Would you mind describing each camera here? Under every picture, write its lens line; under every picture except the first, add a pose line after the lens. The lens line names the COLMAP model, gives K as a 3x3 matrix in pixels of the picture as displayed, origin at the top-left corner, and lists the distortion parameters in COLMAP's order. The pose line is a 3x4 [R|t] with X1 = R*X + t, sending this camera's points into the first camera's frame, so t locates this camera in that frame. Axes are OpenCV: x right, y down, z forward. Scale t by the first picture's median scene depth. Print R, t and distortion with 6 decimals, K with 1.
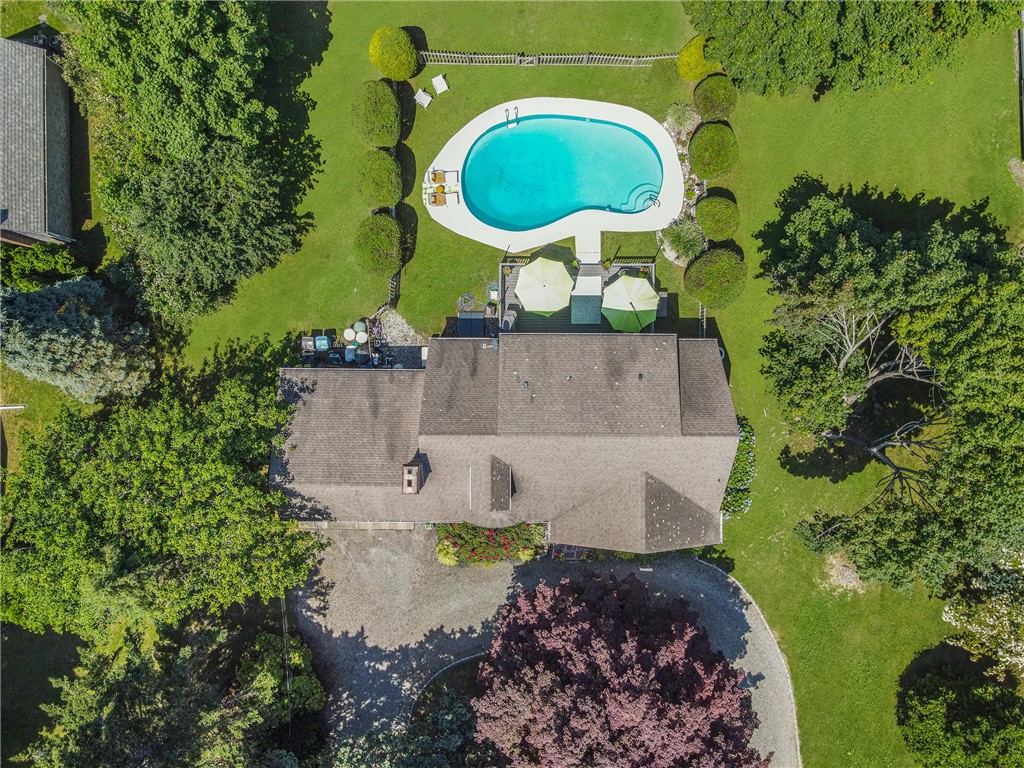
lens RADIAL K [[746.4, 0, 512.0], [0, 746.4, 384.0], [0, 0, 1]] dist [0.008794, -0.001337]
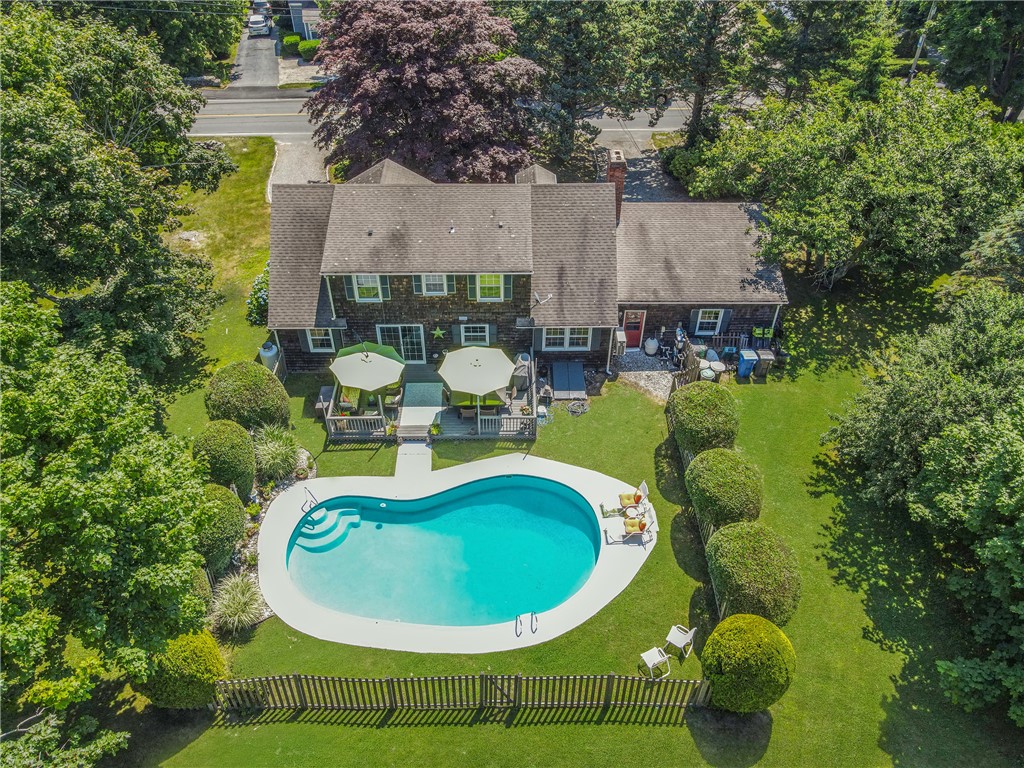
lens RADIAL K [[746.4, 0, 512.0], [0, 746.4, 384.0], [0, 0, 1]] dist [0.008794, -0.001337]
pose [[-0.999867, 0.015444, -0.005171, 0.011140], [-0.014180, -0.669302, 0.742855, -0.734856], [0.008011, 0.742830, 0.669432, 0.509549]]
